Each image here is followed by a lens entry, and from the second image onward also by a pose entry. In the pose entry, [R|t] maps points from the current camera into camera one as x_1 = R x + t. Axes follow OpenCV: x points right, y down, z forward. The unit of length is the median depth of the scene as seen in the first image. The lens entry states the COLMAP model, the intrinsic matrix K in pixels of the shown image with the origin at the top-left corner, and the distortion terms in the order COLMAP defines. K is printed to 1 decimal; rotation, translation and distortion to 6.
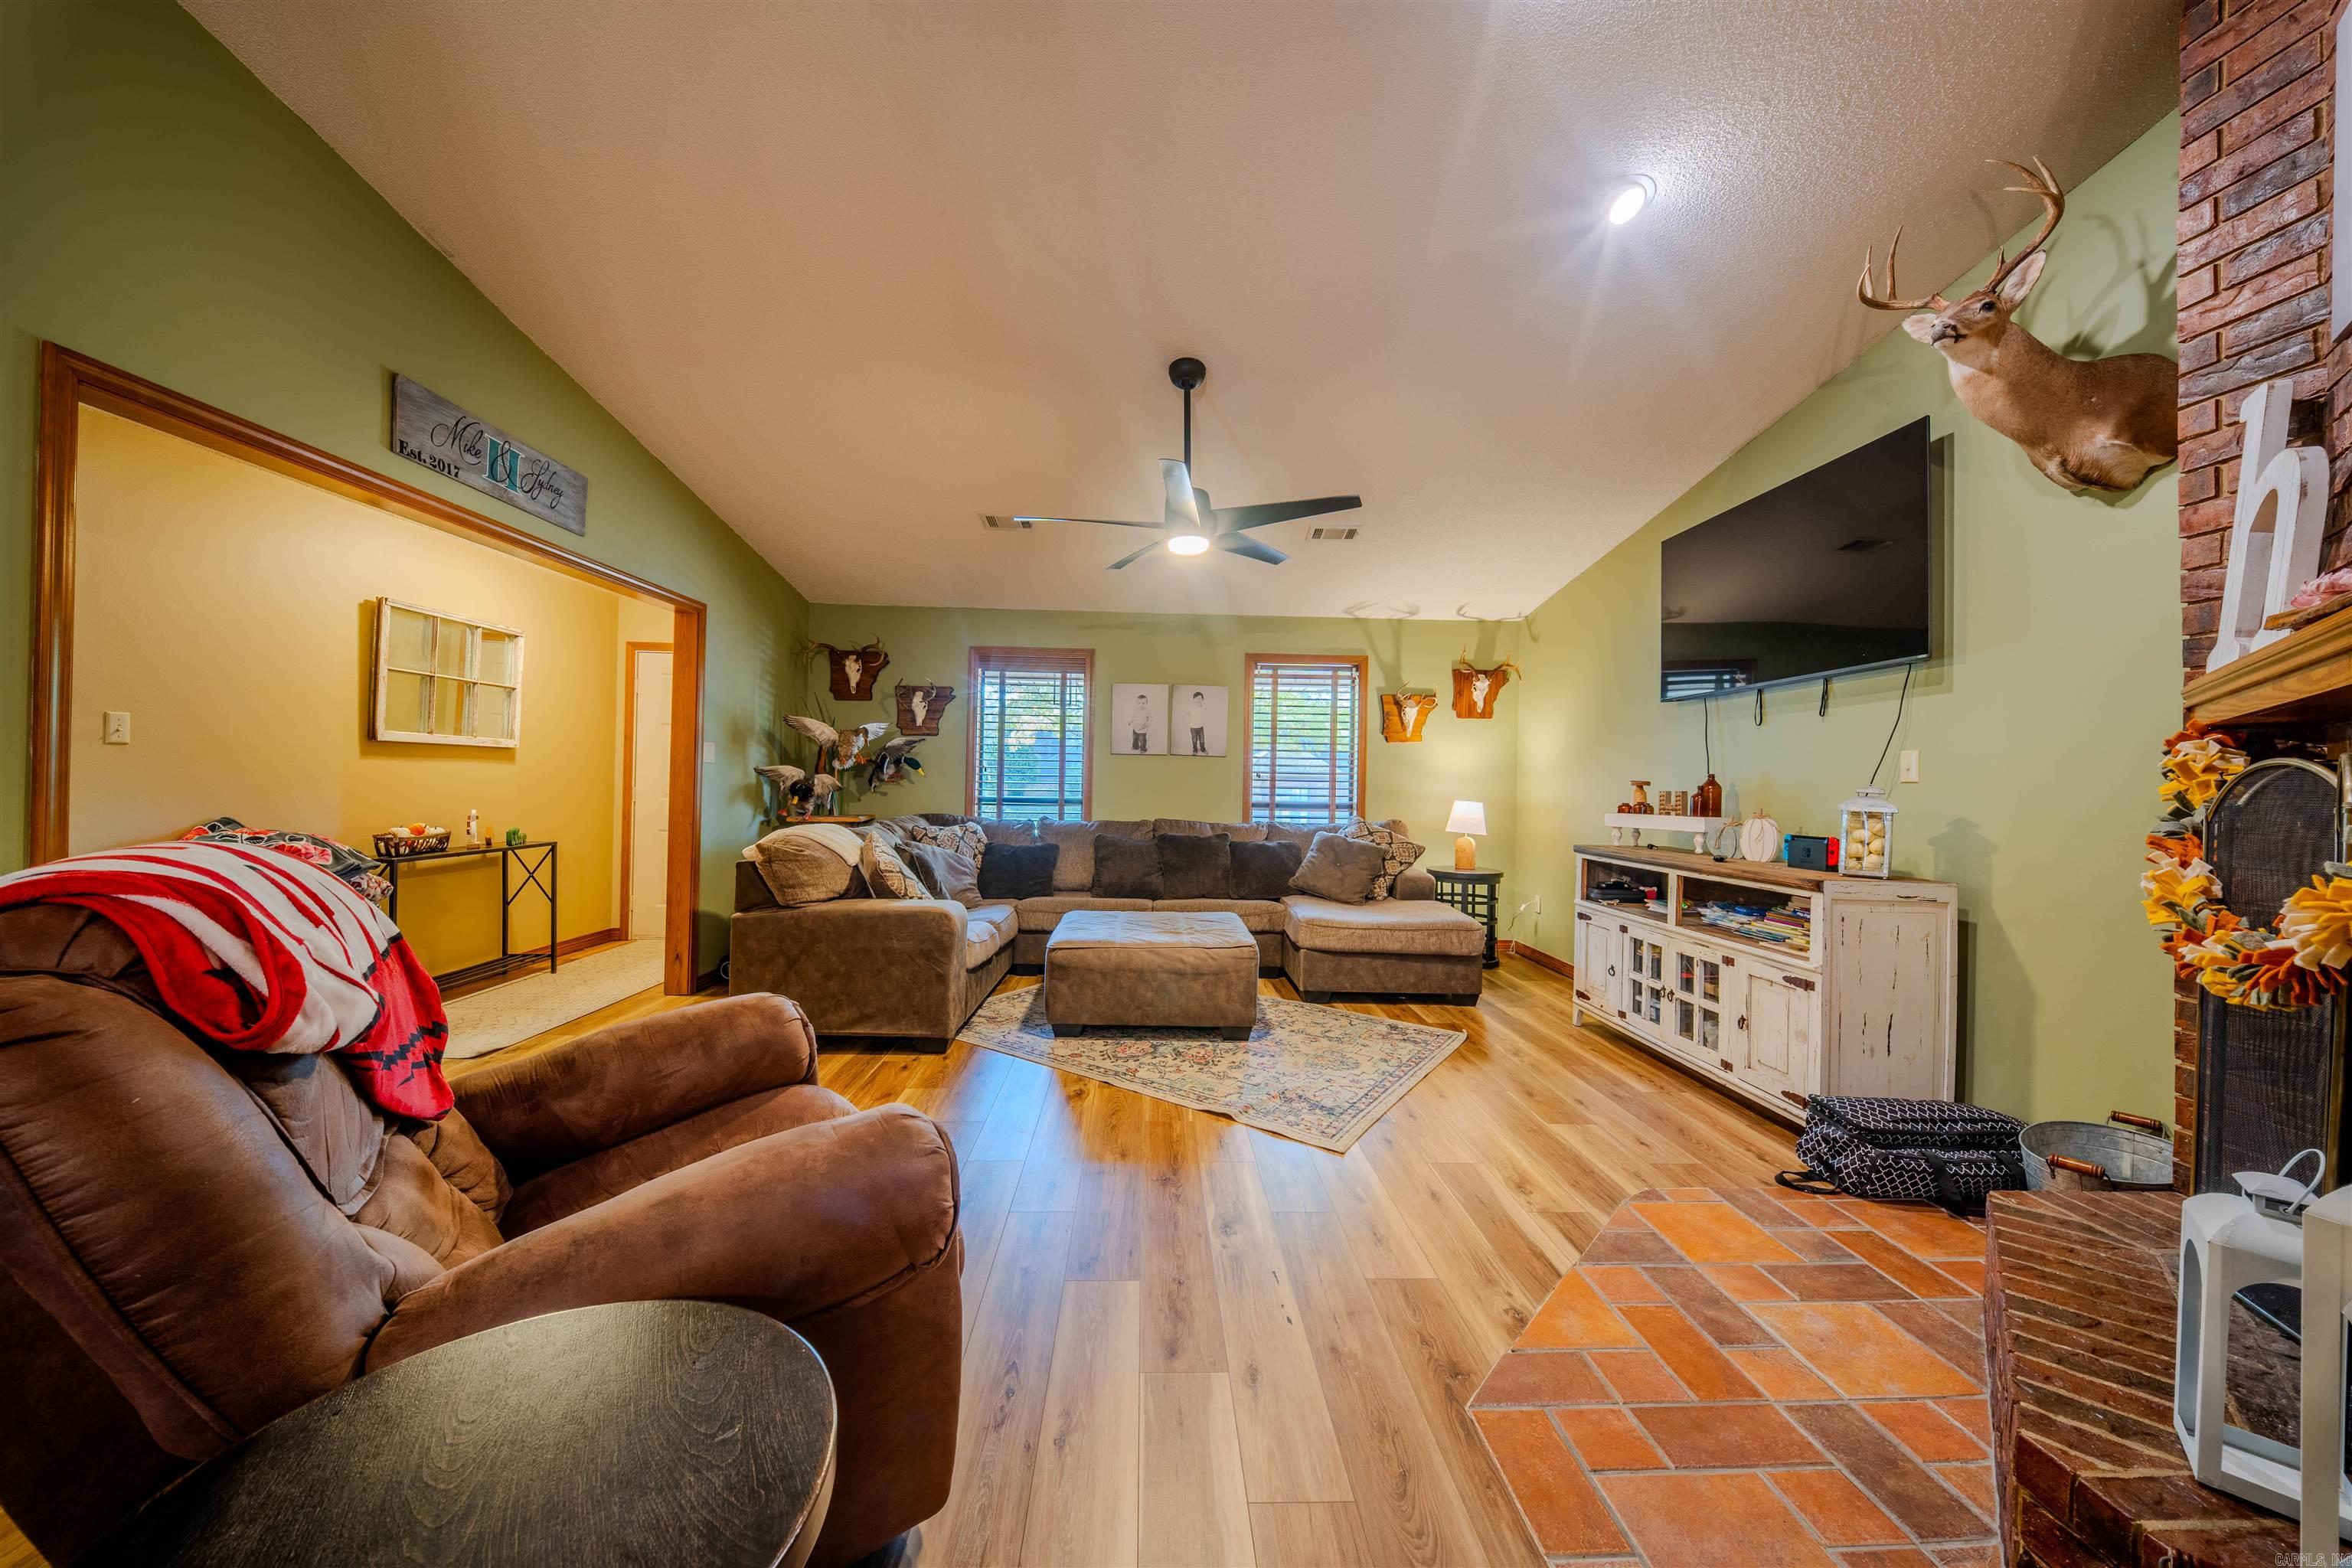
lens RADIAL K [[817.5, 0, 1182.3], [0, 817.5, 779.1], [0, 0, 1]] dist [0.002512, -0.003020]
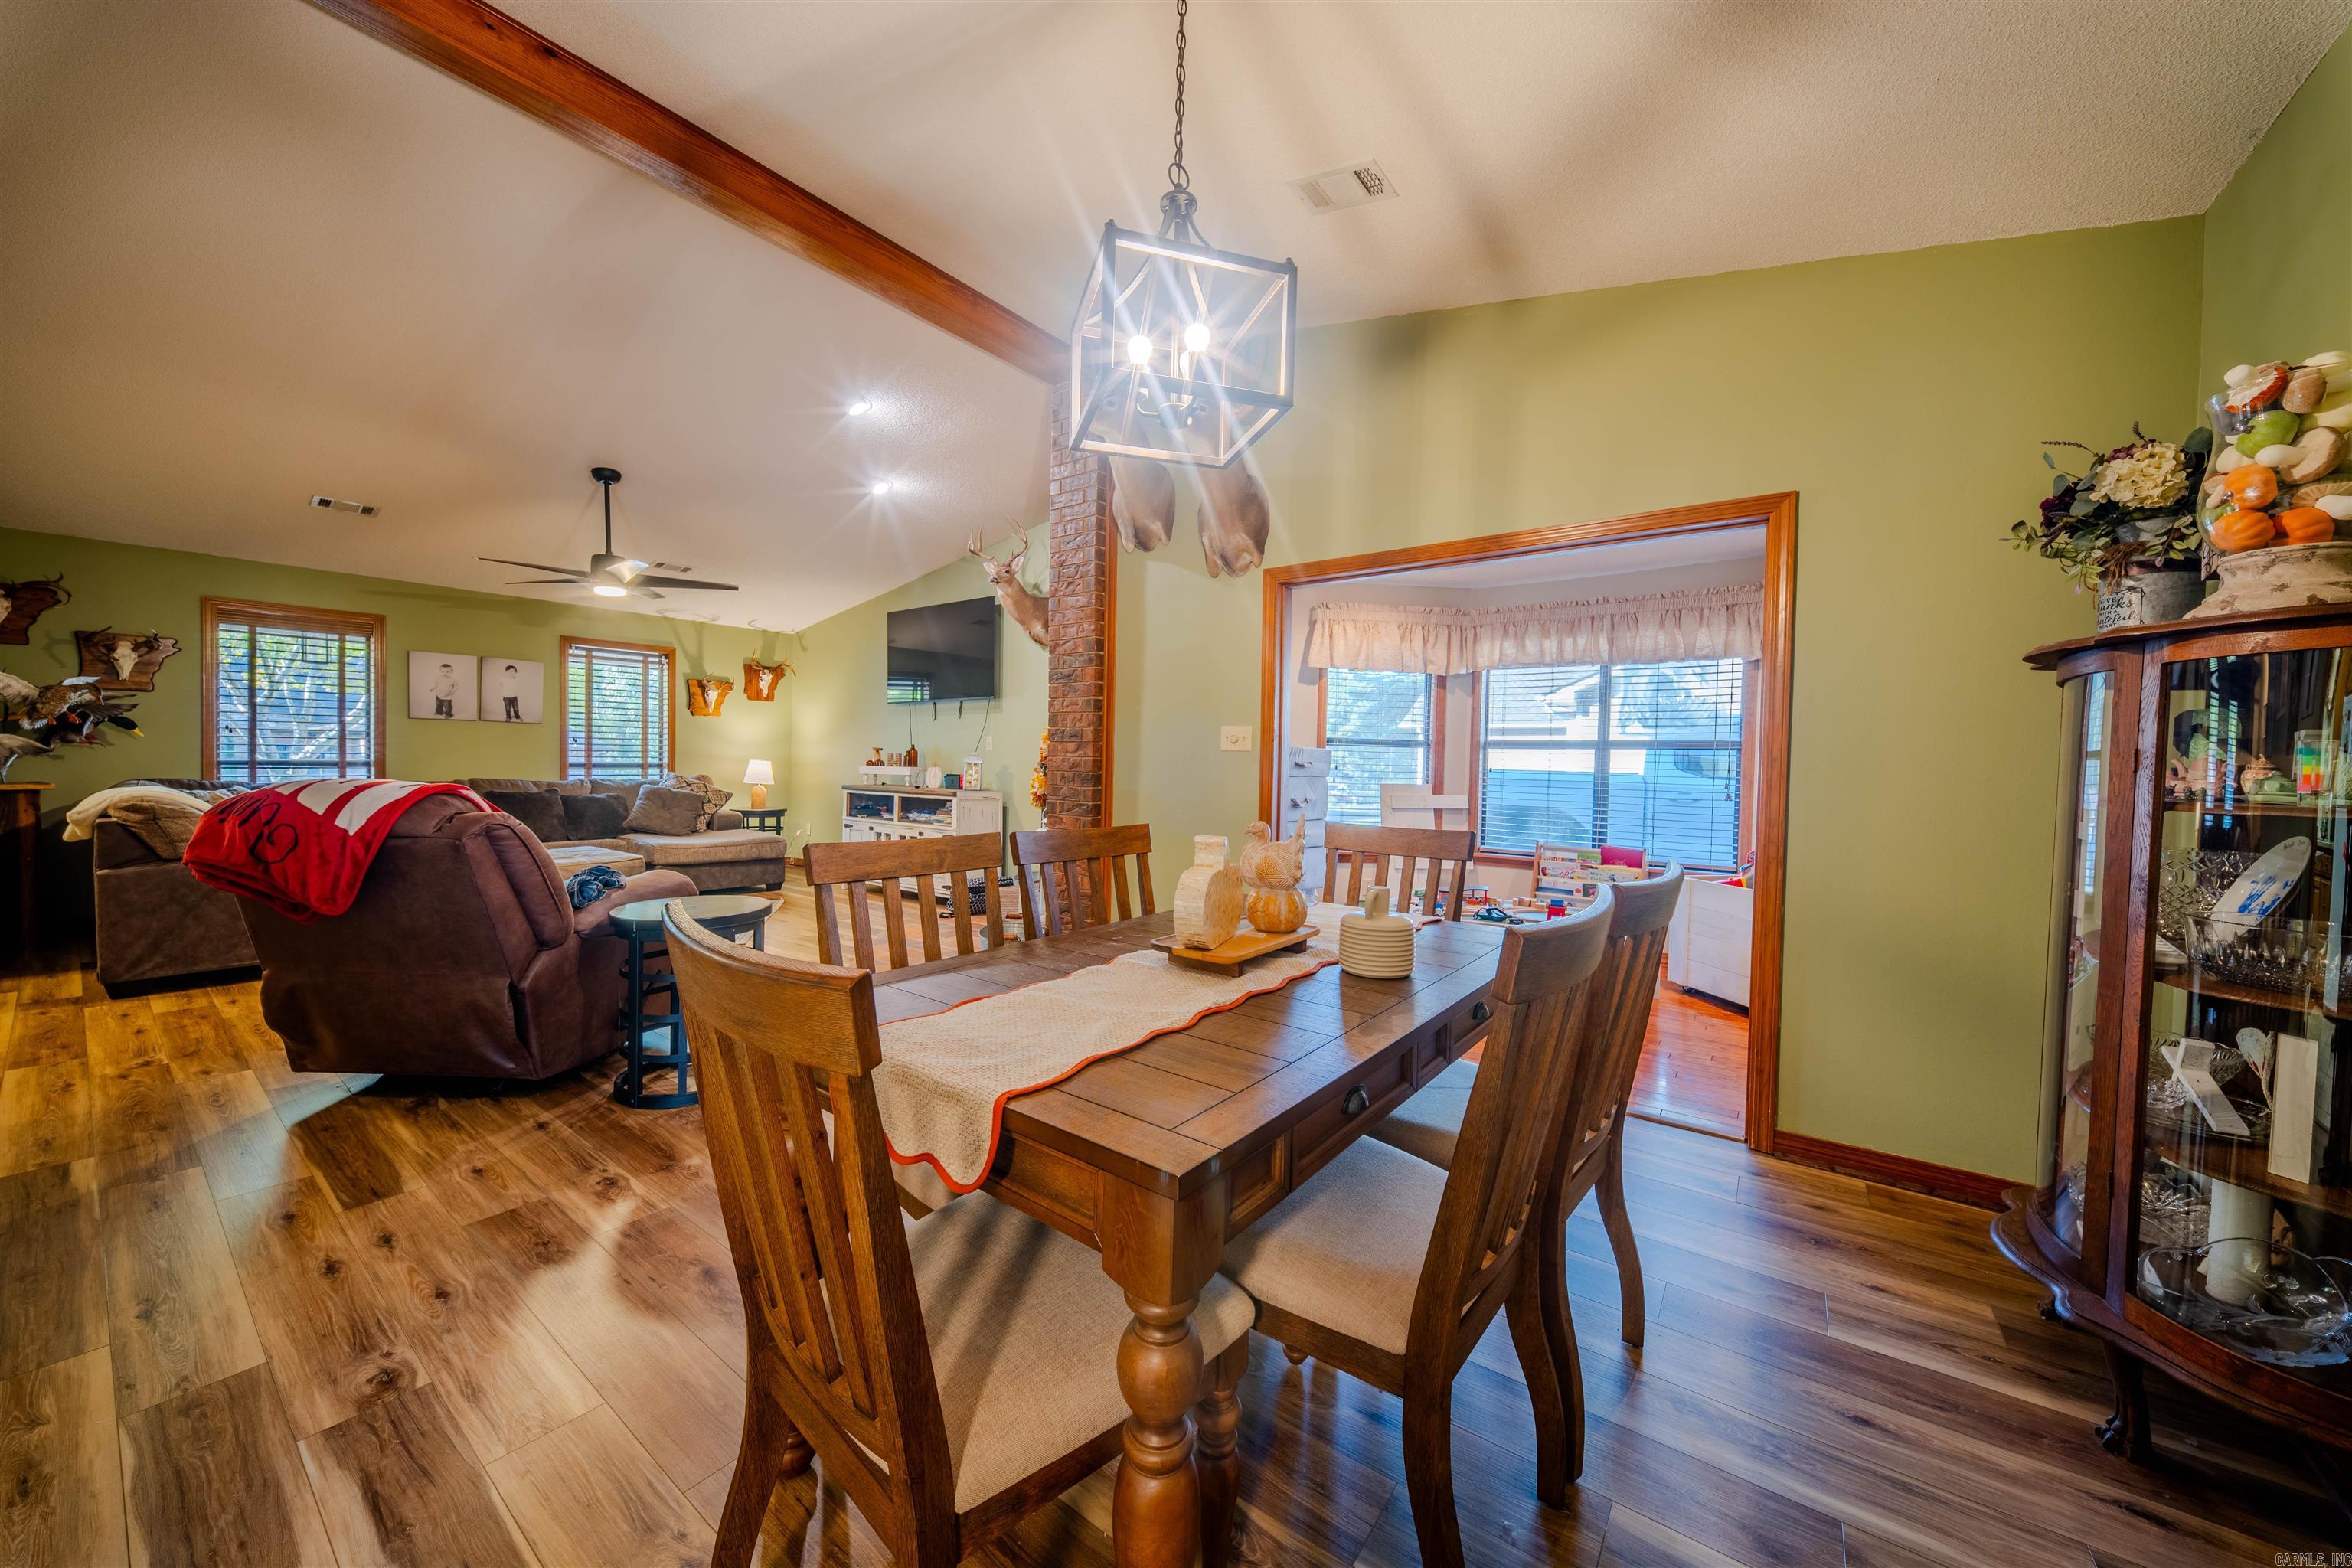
lens RADIAL K [[817.5, 0, 1175.4], [0, 817.5, 778.5], [0, 0, 1]] dist [0.002512, -0.003020]
pose [[0.626299, -0.024542, 0.779197, -0.464210], [-0.011989, 0.999083, 0.041104, -0.012943], [-0.779491, -0.035085, 0.625430, -0.682368]]
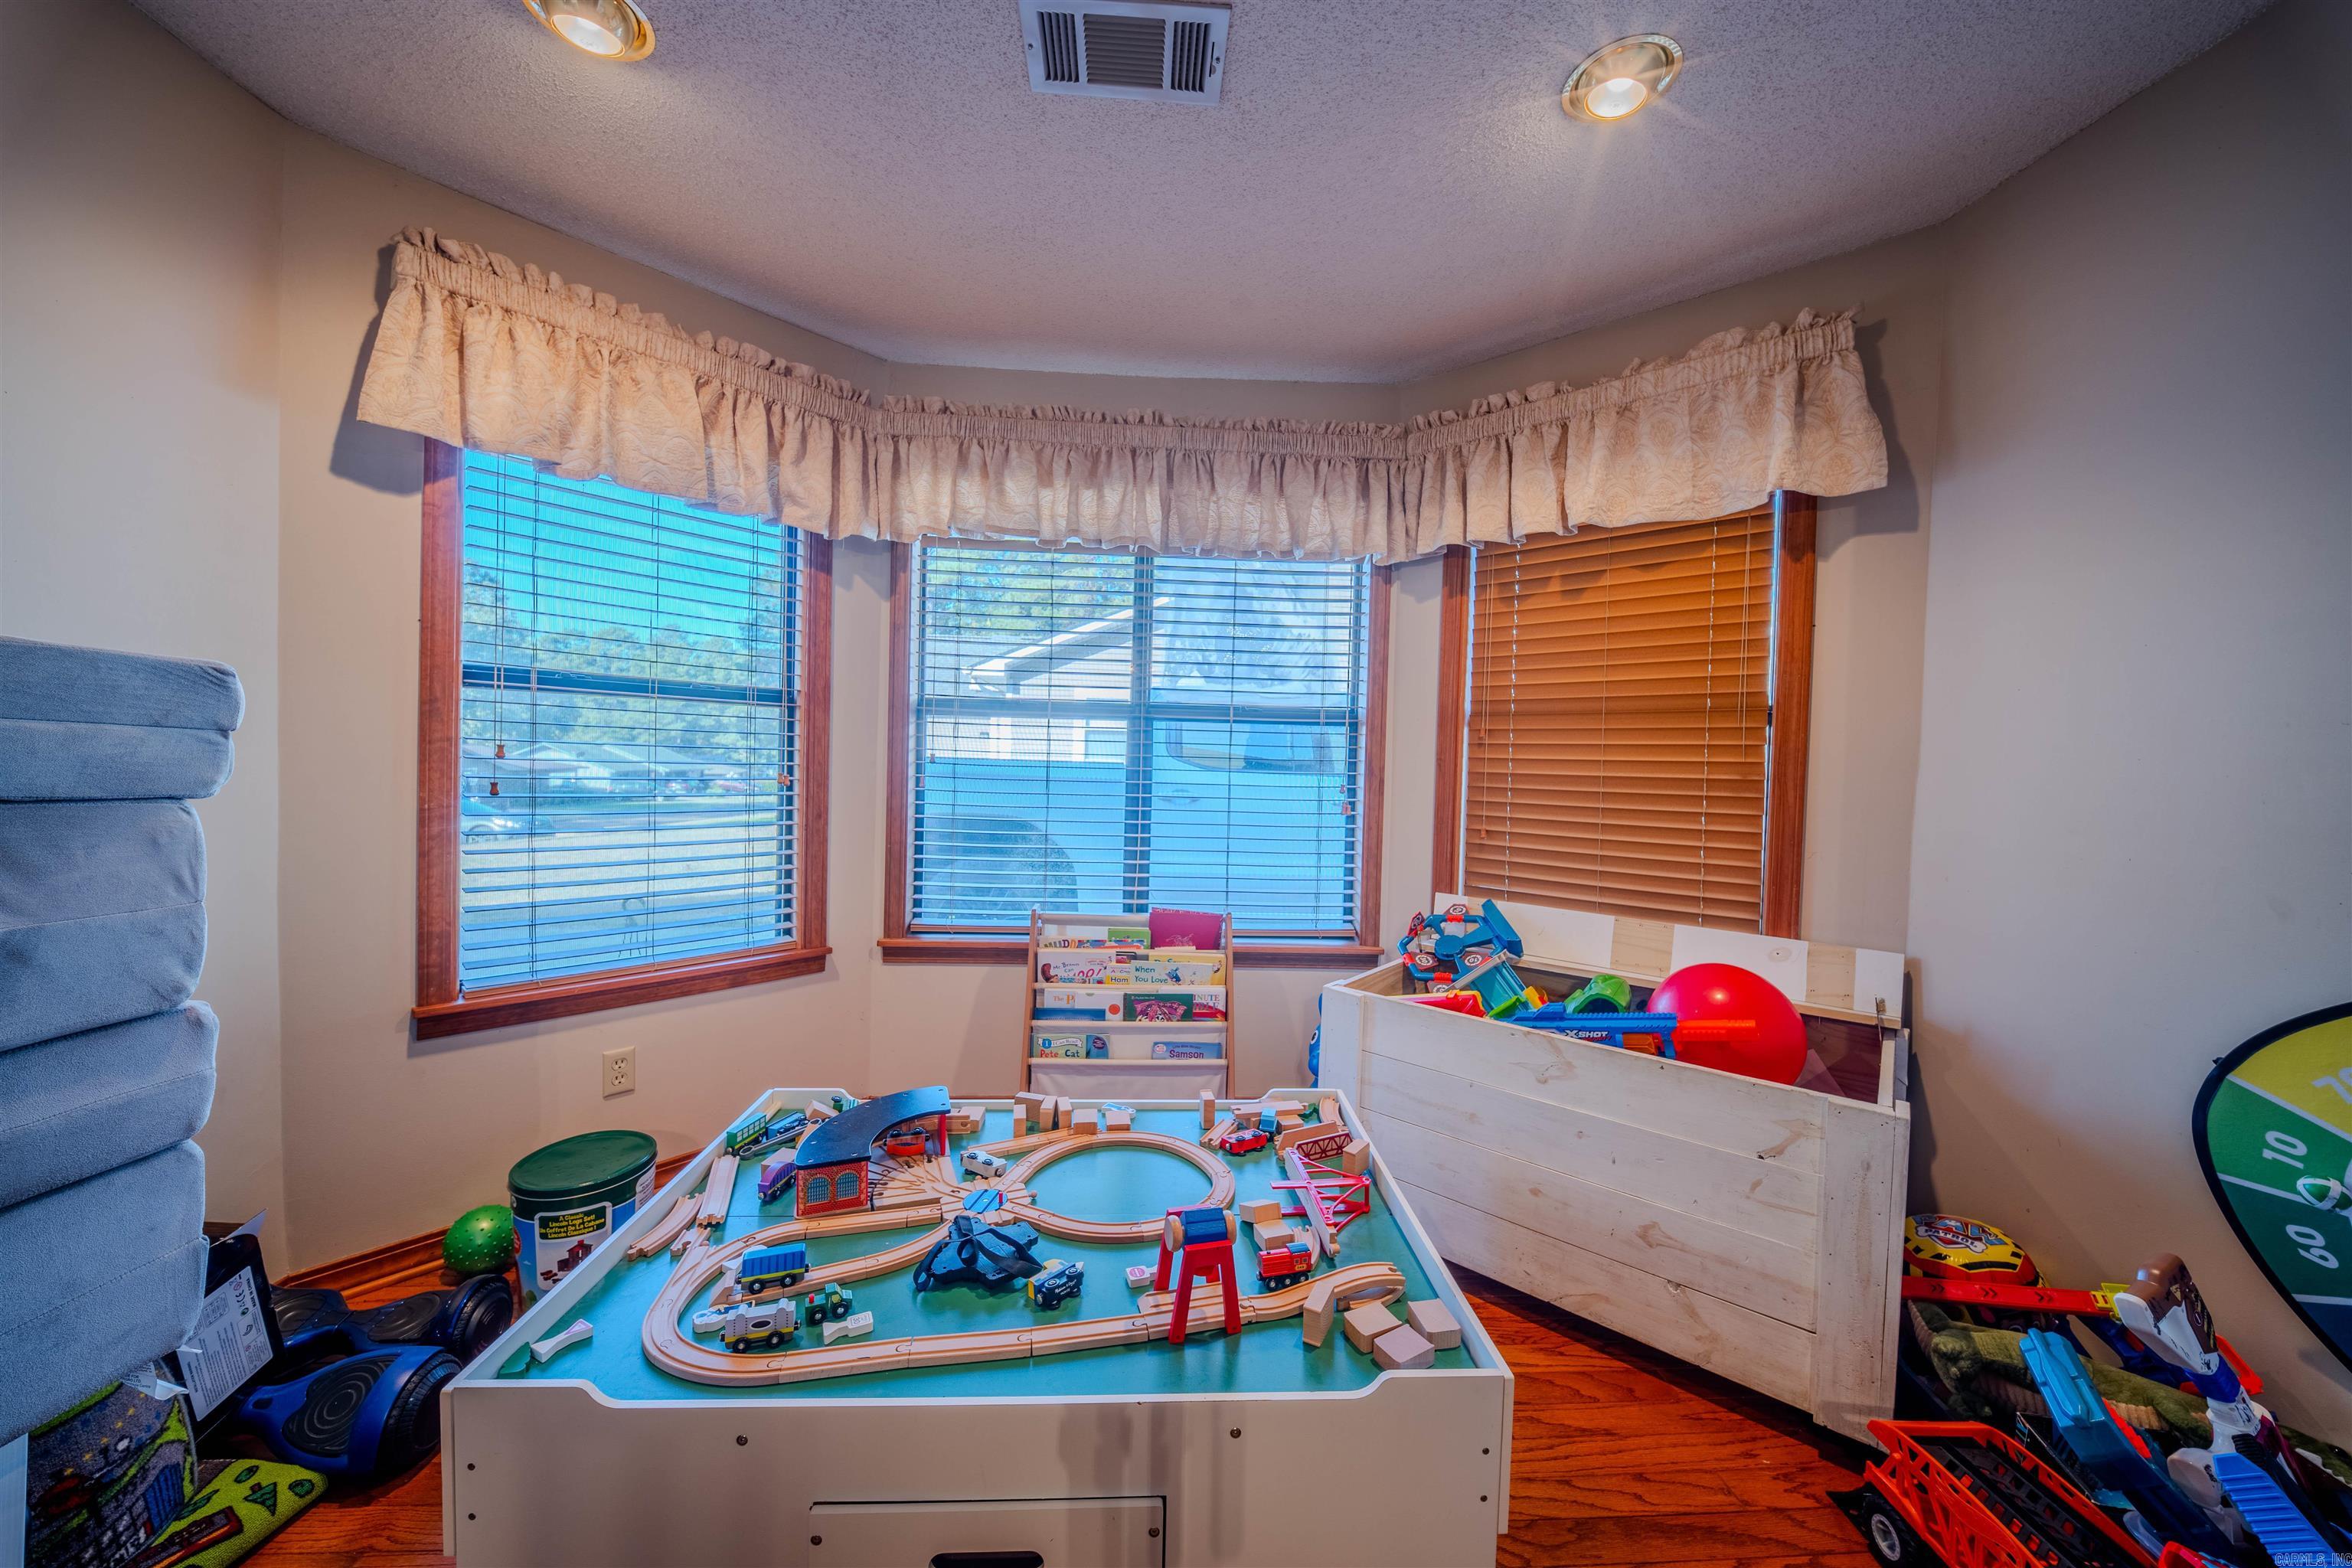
lens RADIAL K [[817.5, 0, 1182.4], [0, 817.5, 783.5], [0, 0, 1]] dist [0.002512, -0.003020]
pose [[-0.014488, -0.052408, 0.998521, 0.346707], [-0.031656, 0.998149, 0.051929, 0.002791], [-0.999394, -0.030857, -0.016120, -0.402578]]
